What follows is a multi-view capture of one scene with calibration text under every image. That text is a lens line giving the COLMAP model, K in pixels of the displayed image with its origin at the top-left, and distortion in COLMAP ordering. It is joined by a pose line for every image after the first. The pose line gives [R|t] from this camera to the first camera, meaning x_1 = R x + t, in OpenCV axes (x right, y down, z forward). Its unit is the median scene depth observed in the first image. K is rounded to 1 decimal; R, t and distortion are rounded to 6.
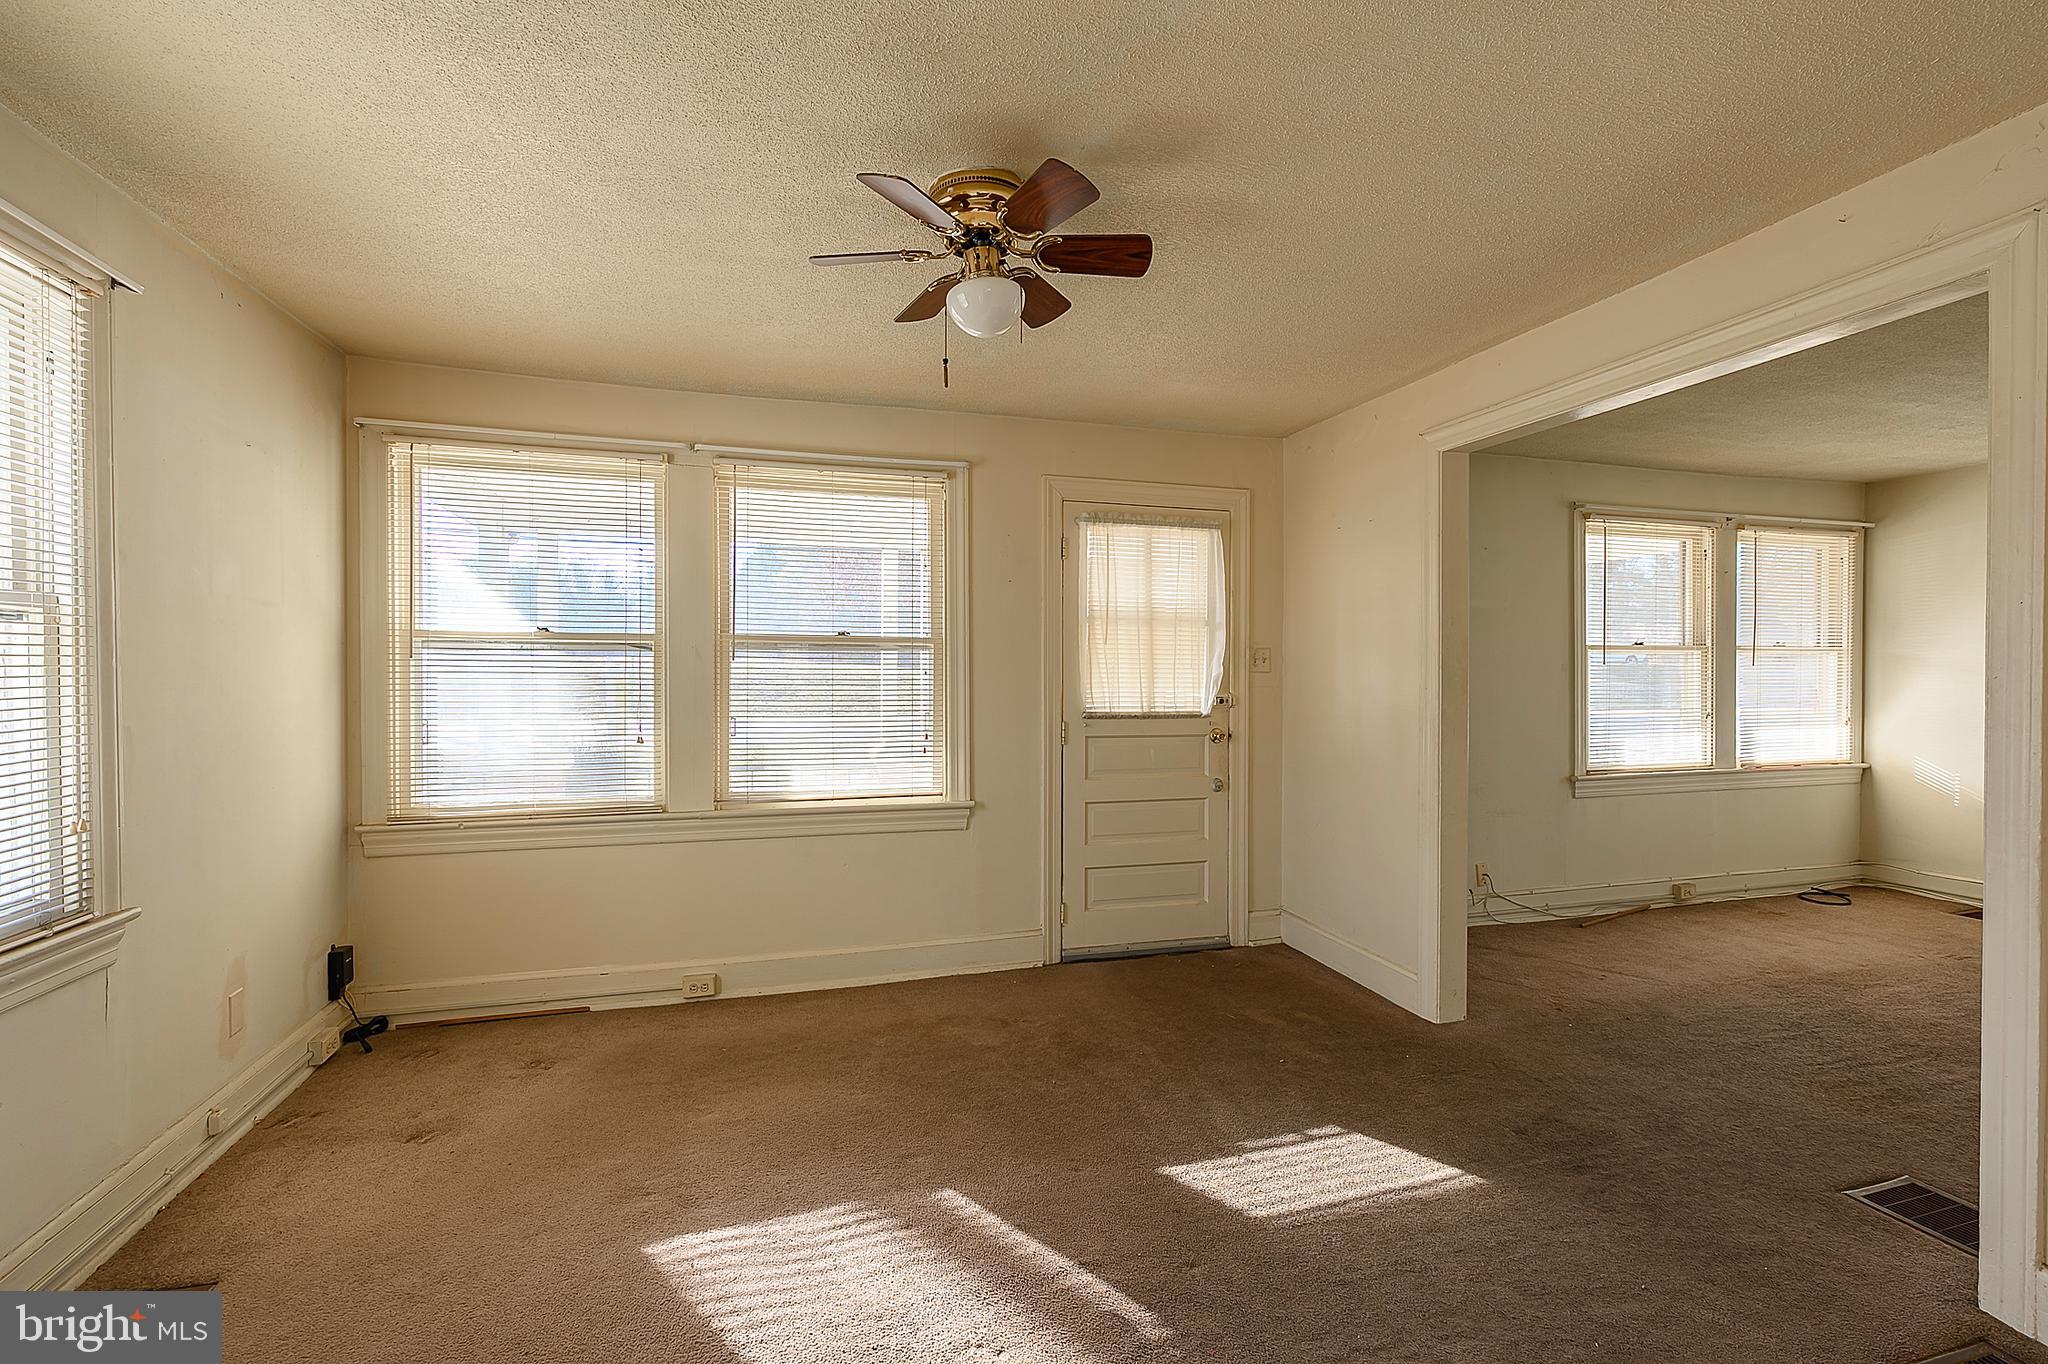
lens RADIAL K [[893.5, 0, 1024.0], [0, 893.5, 682.0], [0, 0, 1]] dist [-0.000955, -0.000082]
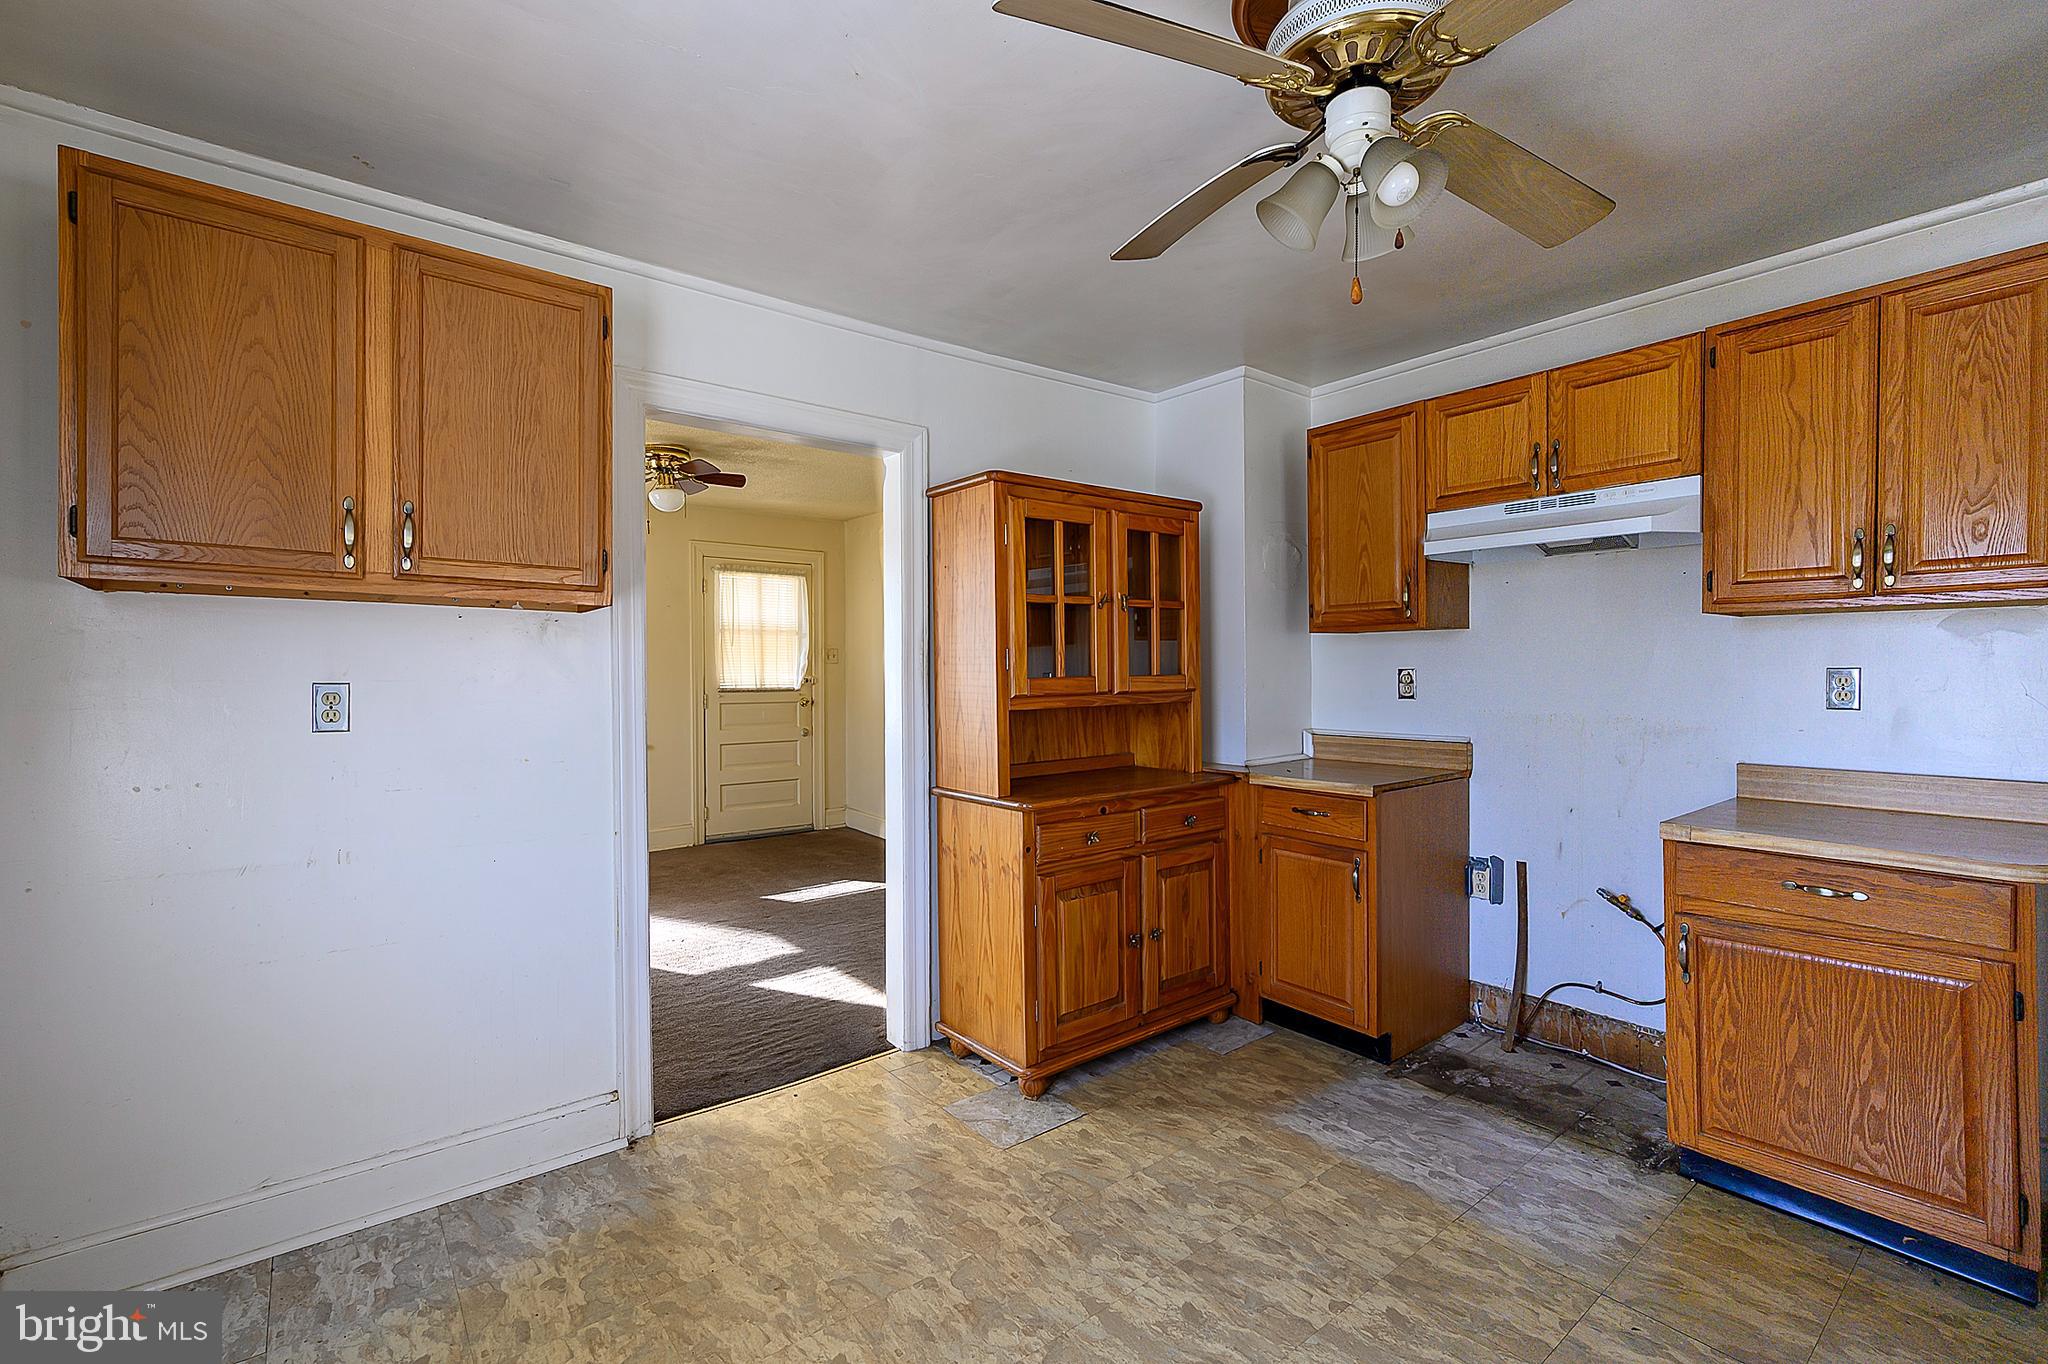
lens RADIAL K [[893.5, 0, 1024.0], [0, 893.5, 682.0], [0, 0, 1]] dist [-0.000955, -0.000082]
pose [[0.924137, -0.010362, 0.381921, -0.037731], [0.007583, 0.999933, 0.008783, 0.012127], [-0.381987, -0.005220, 0.924153, -0.675025]]
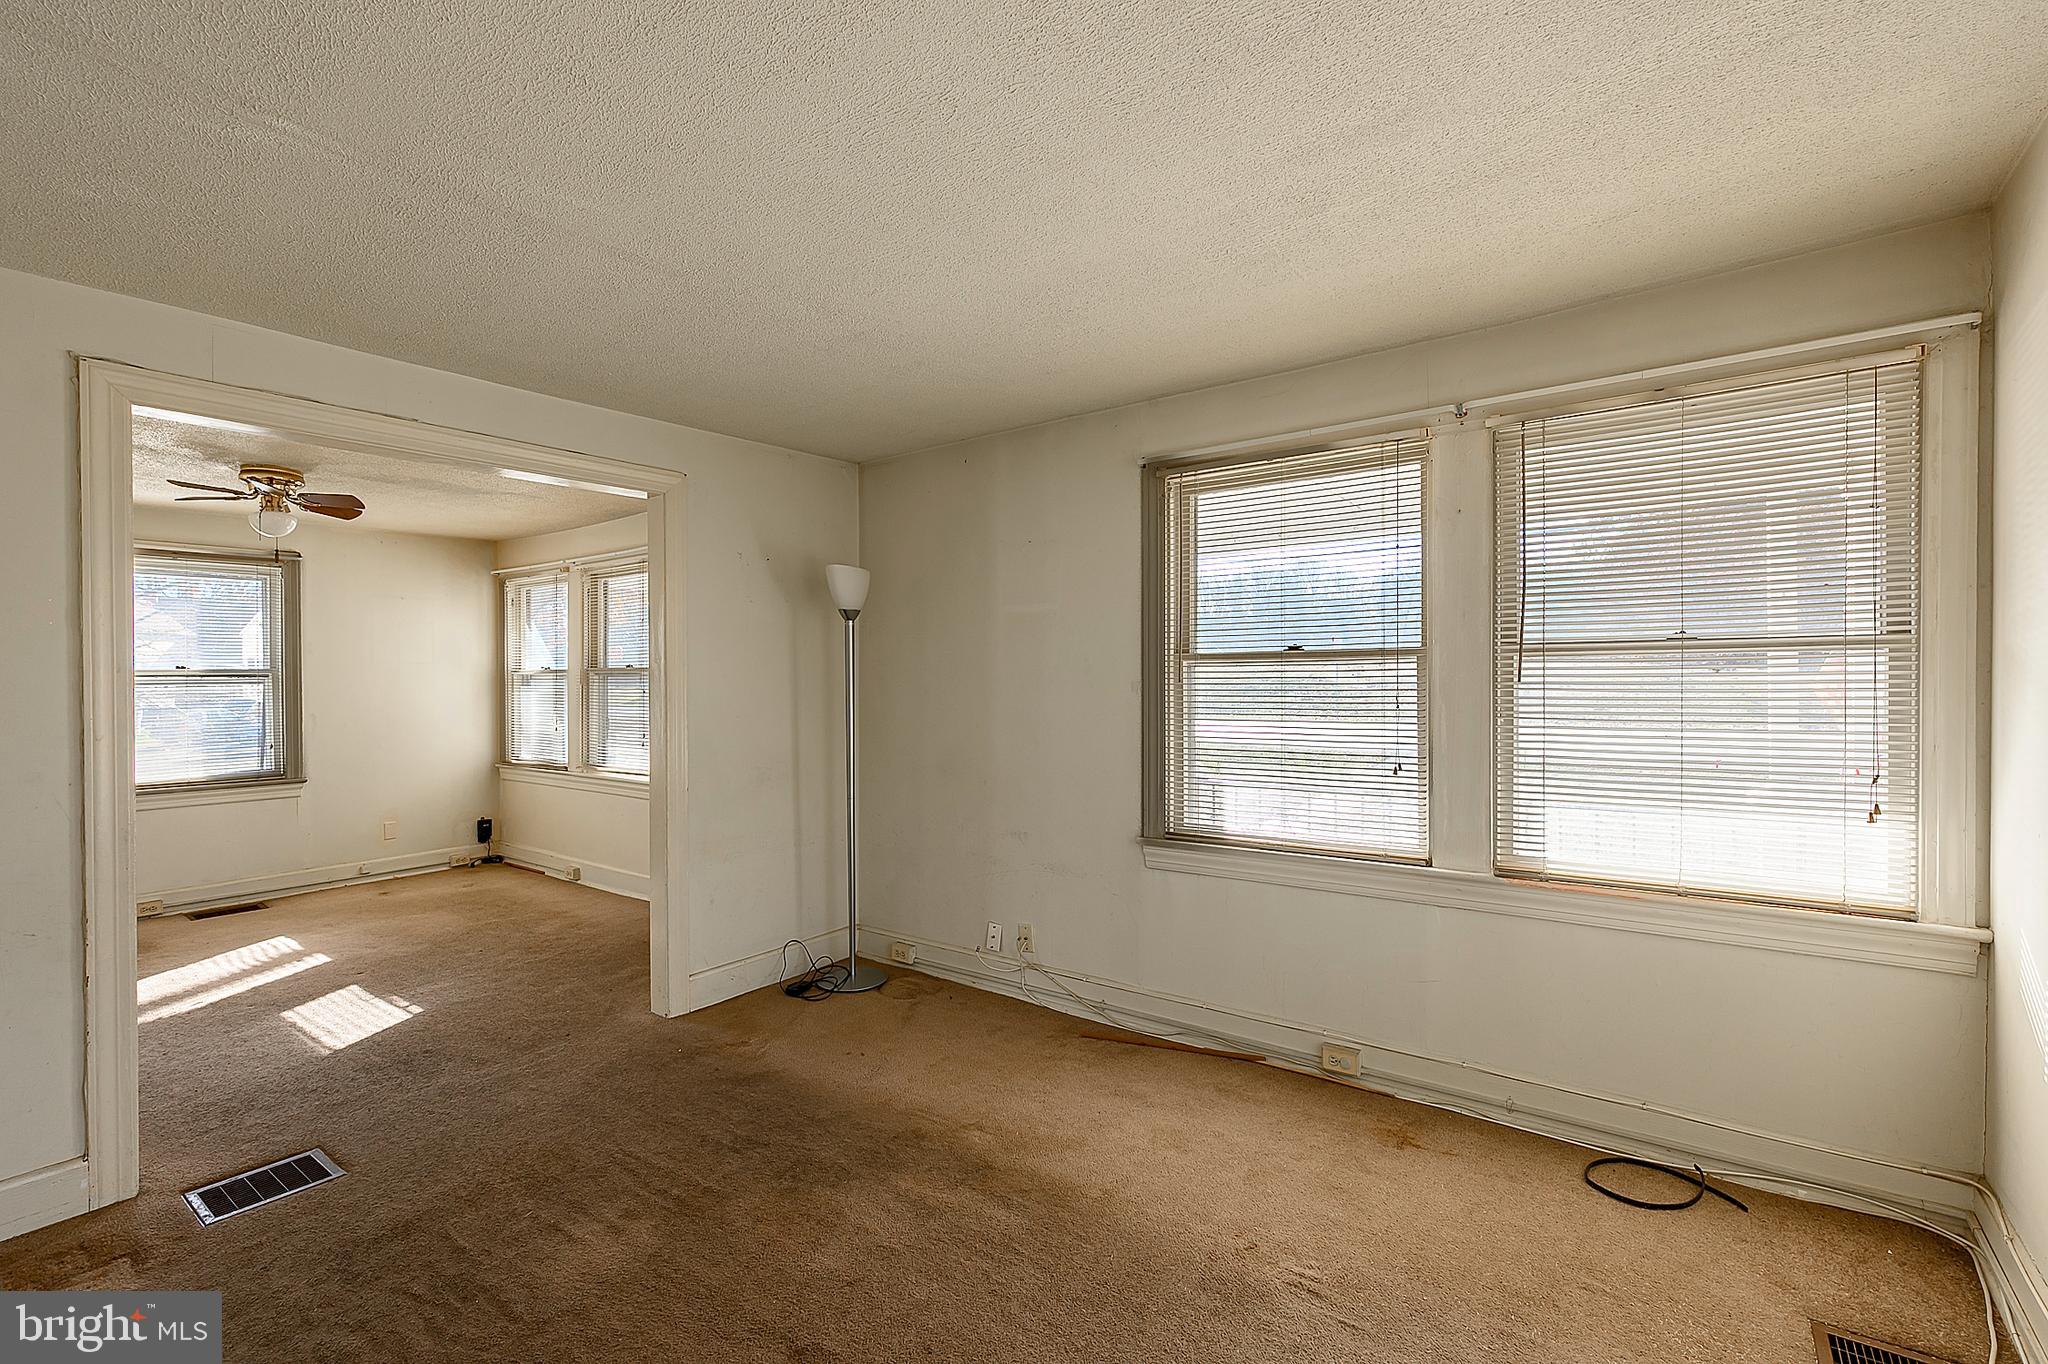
lens RADIAL K [[865.2, 0, 1024.0], [0, 865.2, 682.0], [0, 0, 1]] dist [-0.000514, -0.000024]
pose [[0.609251, -0.006047, -0.792954, 1.269892], [-0.004023, 0.999934, -0.010717, -0.012499], [0.792967, 0.009719, 0.609187, 0.566809]]
